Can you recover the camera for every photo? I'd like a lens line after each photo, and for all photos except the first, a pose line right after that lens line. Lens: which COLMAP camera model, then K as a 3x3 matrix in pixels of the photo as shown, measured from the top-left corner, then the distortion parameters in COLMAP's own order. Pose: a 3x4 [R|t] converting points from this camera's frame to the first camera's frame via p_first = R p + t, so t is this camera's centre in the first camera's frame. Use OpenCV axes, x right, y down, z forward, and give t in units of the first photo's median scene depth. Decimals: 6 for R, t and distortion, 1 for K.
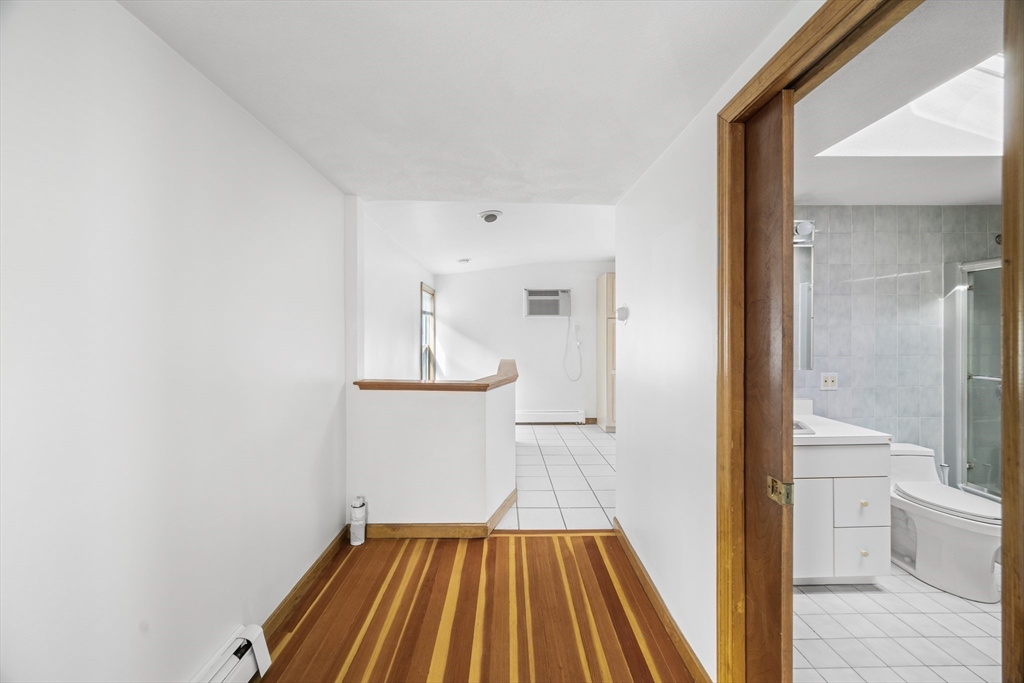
lens RADIAL K [[401.3, 0, 508.7], [0, 401.3, 336.1], [0, 0, 1]] dist [-0.001796, 0.000428]
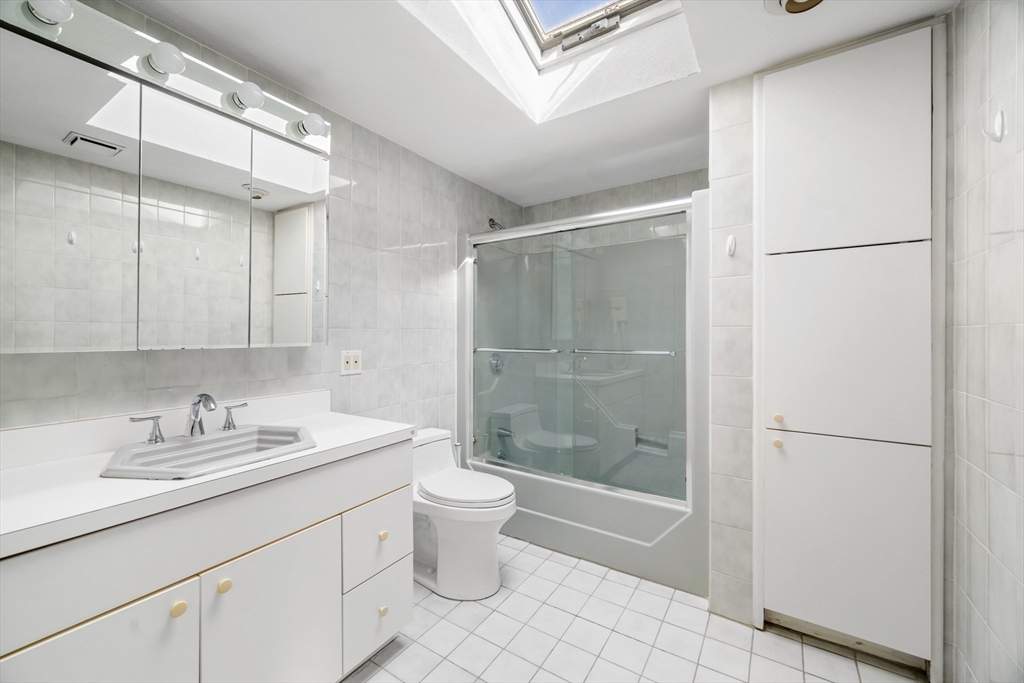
lens RADIAL K [[401.3, 0, 512.4], [0, 401.3, 336.7], [0, 0, 1]] dist [-0.001796, 0.000428]
pose [[0.550222, 0.003454, 0.835011, 0.354736], [-0.000618, 0.999993, -0.003730, 0.069412], [-0.835018, 0.001536, 0.550220, 0.358449]]
